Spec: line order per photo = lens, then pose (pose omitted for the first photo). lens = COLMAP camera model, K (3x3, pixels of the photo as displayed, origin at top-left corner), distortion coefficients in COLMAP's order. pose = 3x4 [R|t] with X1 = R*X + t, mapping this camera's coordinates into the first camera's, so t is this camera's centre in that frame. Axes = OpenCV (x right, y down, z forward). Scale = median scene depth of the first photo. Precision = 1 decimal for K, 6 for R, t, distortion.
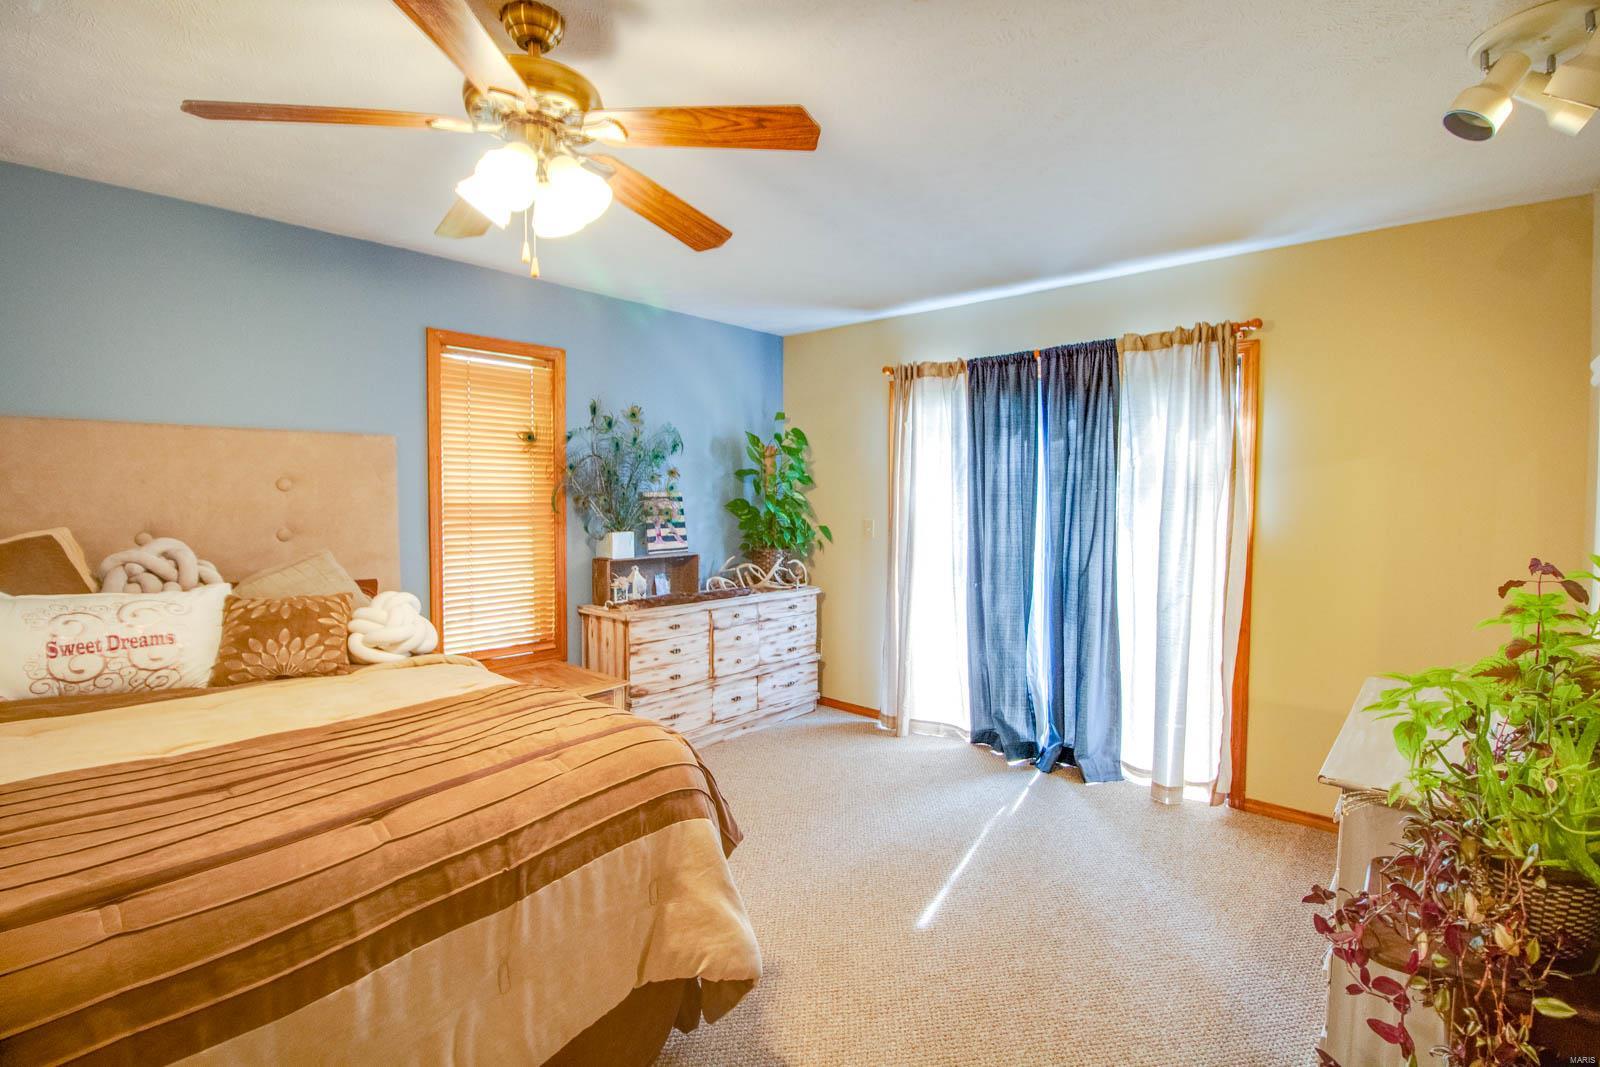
lens RADIAL K [[748.5, 0, 800.6], [0, 748.5, 539.6], [0, 0, 1]] dist [-0.022762, -0.003545]
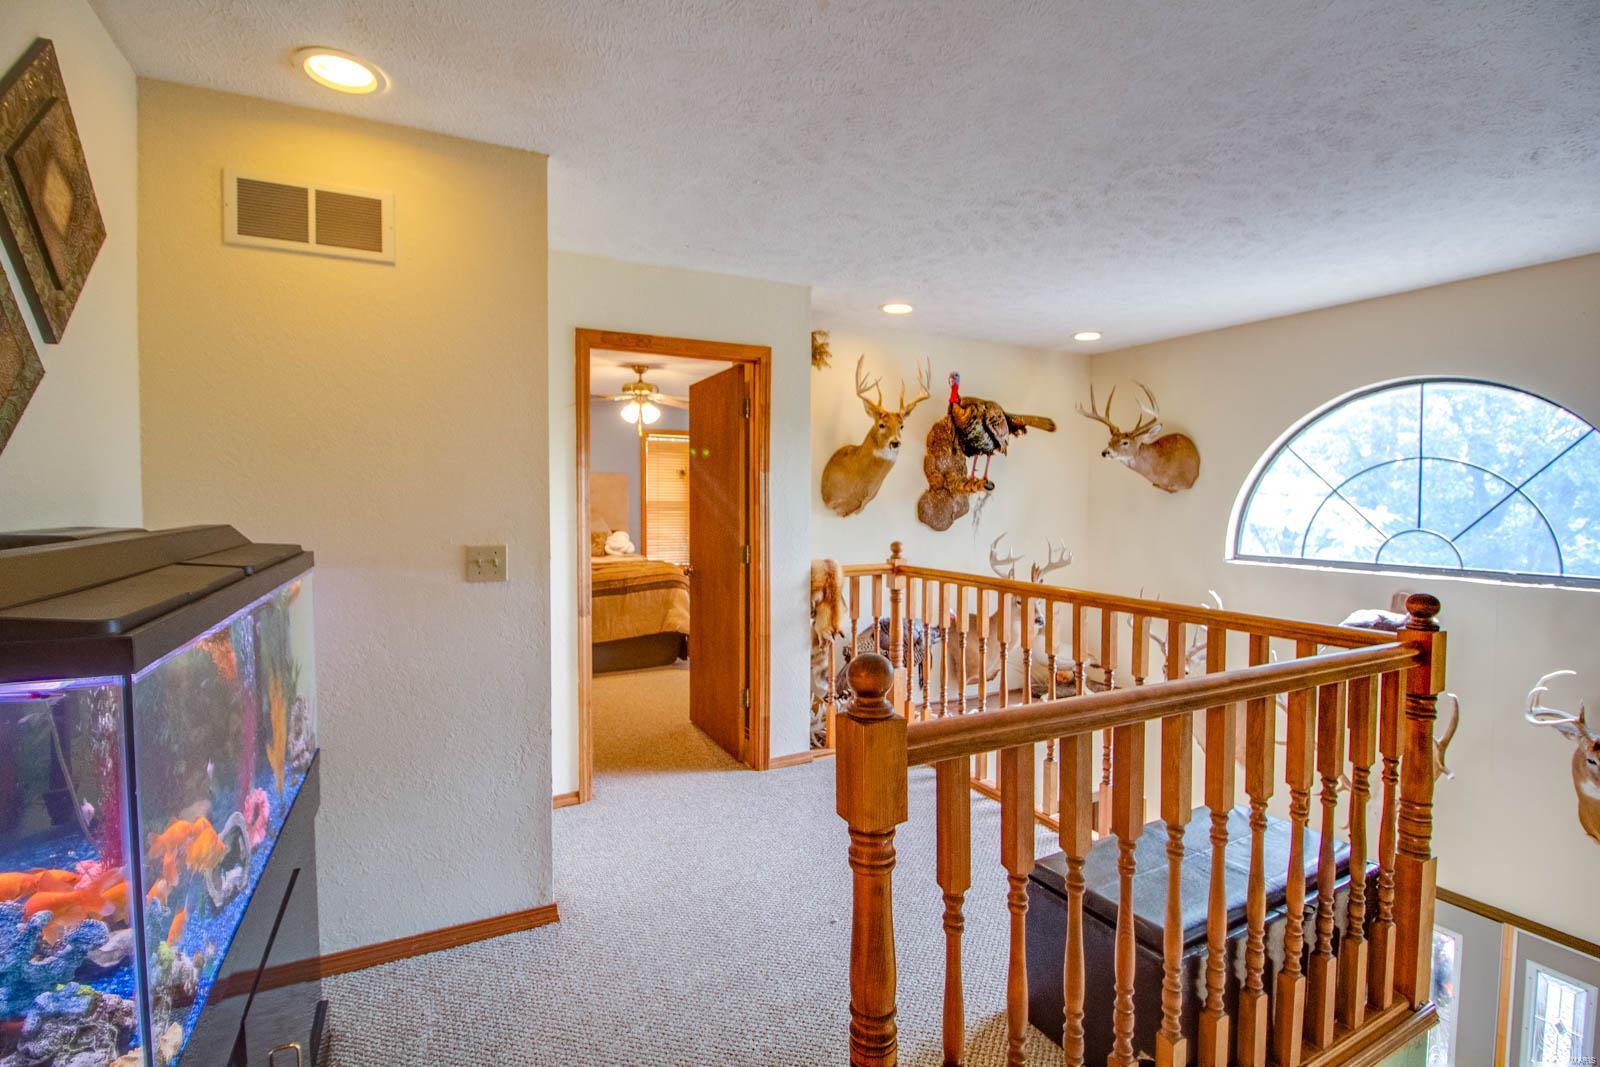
lens RADIAL K [[748.5, 0, 800.3], [0, 748.5, 534.3], [0, 0, 1]] dist [-0.022762, -0.003545]
pose [[0.933000, 0.014276, -0.359594, 1.691483], [-0.019971, 0.999727, -0.012127, 0.156928], [0.359323, 0.018496, 0.933030, -2.130540]]
